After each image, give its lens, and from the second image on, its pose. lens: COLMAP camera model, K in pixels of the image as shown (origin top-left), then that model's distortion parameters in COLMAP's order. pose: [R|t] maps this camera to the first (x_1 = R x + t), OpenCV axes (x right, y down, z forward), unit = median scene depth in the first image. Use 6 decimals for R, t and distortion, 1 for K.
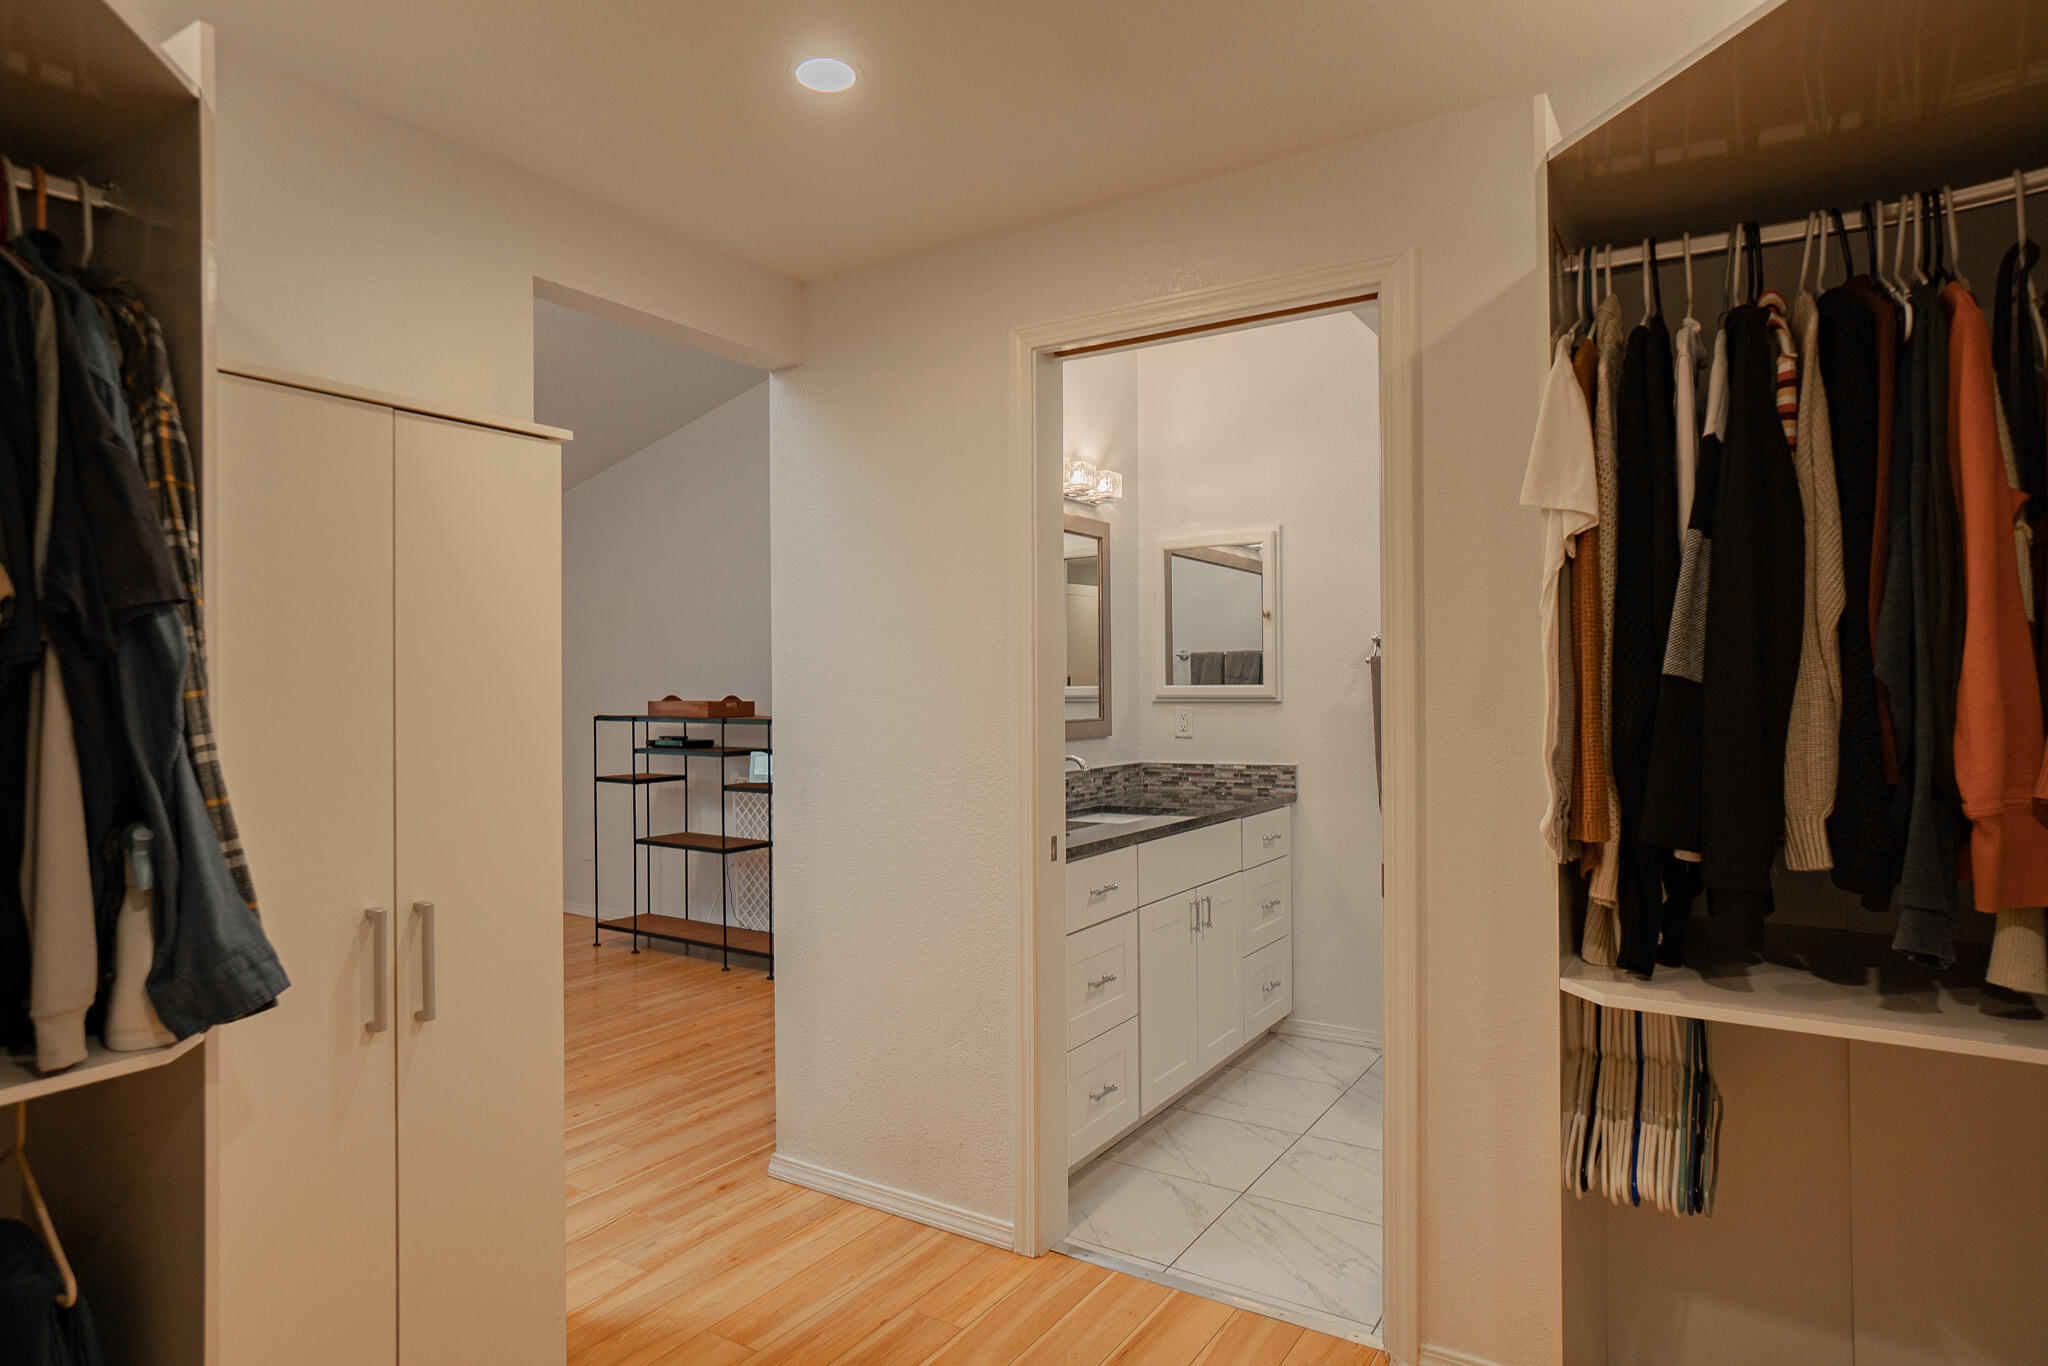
lens RADIAL K [[1158.8, 0, 1030.0], [0, 1158.8, 690.4], [0, 0, 1]] dist [0.003715, 0.000152]
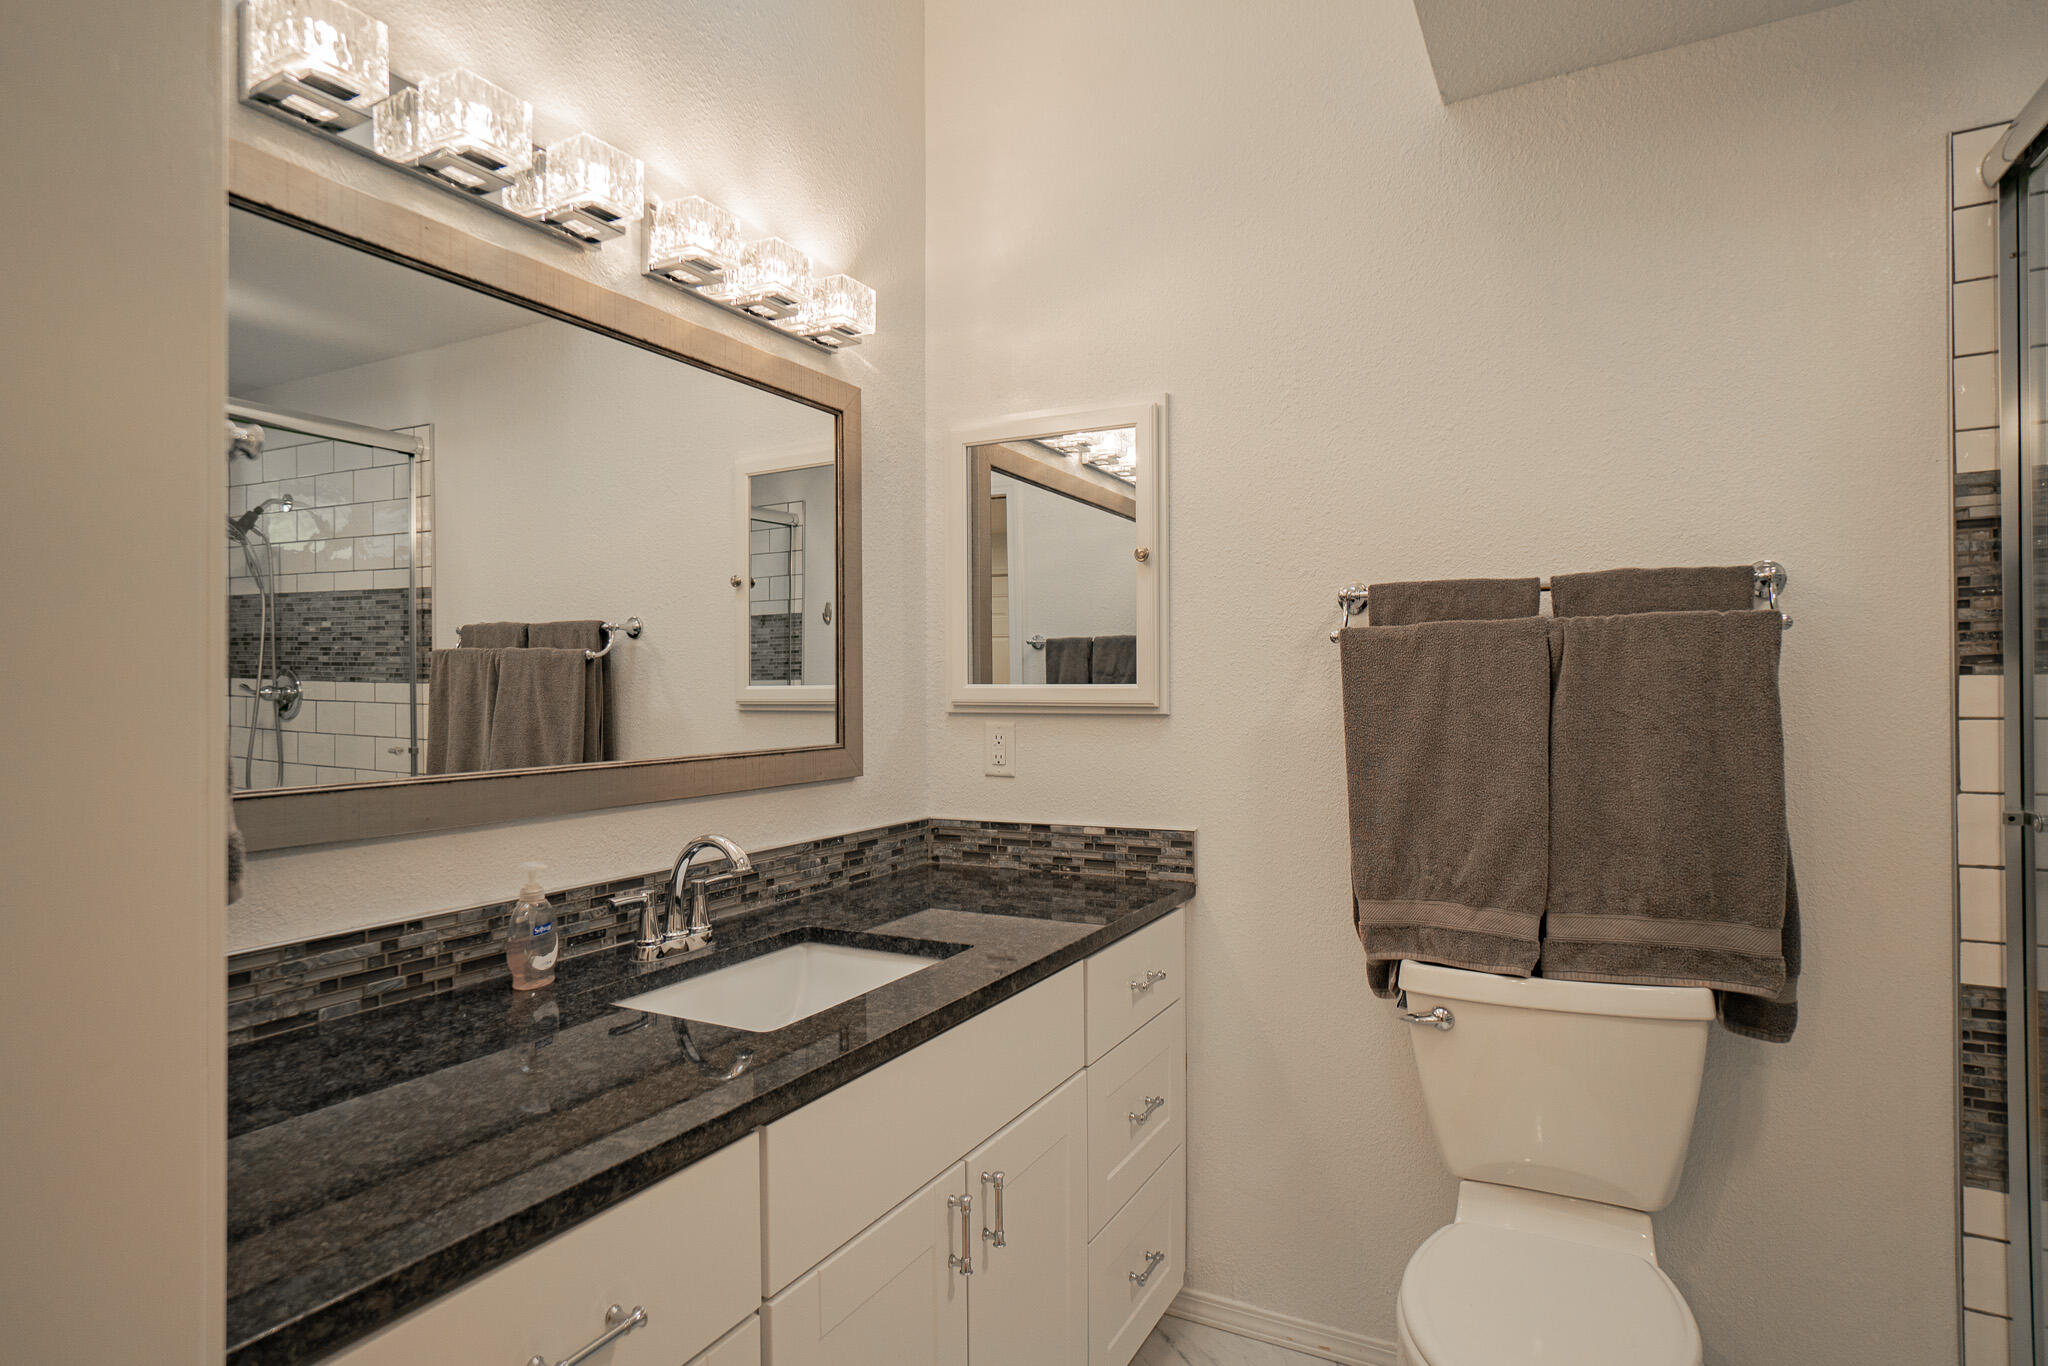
lens RADIAL K [[1078.2, 0, 1018.7], [0, 1078.2, 678.9], [0, 0, 1]] dist [-0.004499, -0.000241]
pose [[0.997634, 0.004461, 0.068601, 0.108047], [-0.003784, 0.999943, -0.009991, -0.001768], [-0.068642, 0.009708, 0.997594, 0.482134]]
